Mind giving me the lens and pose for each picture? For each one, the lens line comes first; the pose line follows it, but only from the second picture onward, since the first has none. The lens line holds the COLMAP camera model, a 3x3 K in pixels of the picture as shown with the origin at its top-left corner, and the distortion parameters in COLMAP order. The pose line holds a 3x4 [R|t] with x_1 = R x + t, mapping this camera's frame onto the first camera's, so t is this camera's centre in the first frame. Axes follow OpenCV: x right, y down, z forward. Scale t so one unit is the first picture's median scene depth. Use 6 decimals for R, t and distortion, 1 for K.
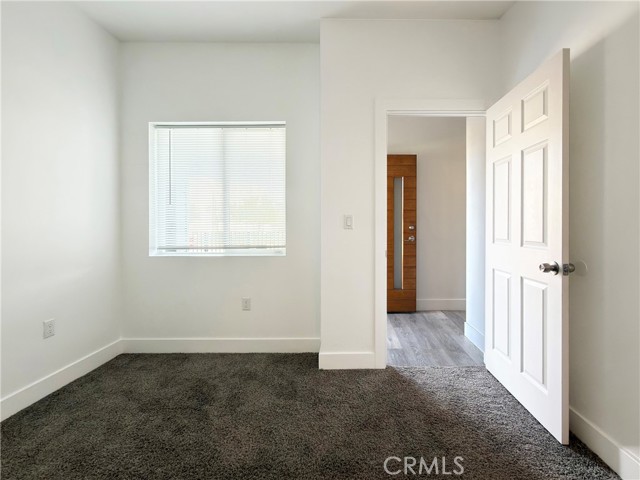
lens RADIAL K [[298.4, 0, 320.9], [0, 298.4, 226.3], [0, 0, 1]] dist [-0.000121, 0.000527]
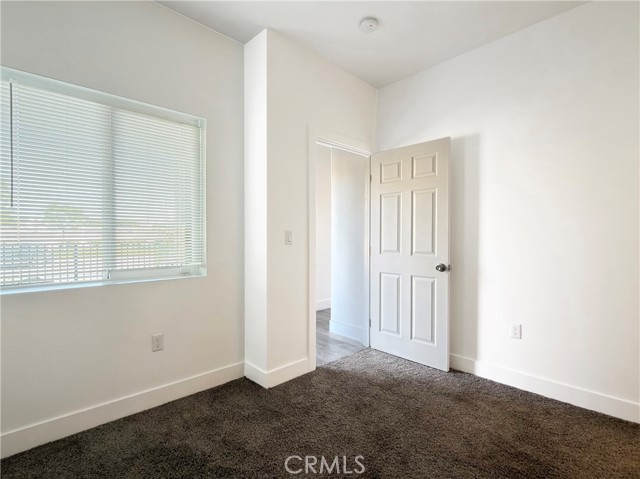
lens RADIAL K [[325.4, 0, 320.0], [0, 325.4, 239.5], [0, 0, 1]] dist [-0.002630, -0.000081]
pose [[0.720223, -0.003536, 0.693734, -0.659800], [-0.000171, 0.999986, 0.005274, -0.015720], [-0.693743, -0.003917, 0.720212, 0.124780]]
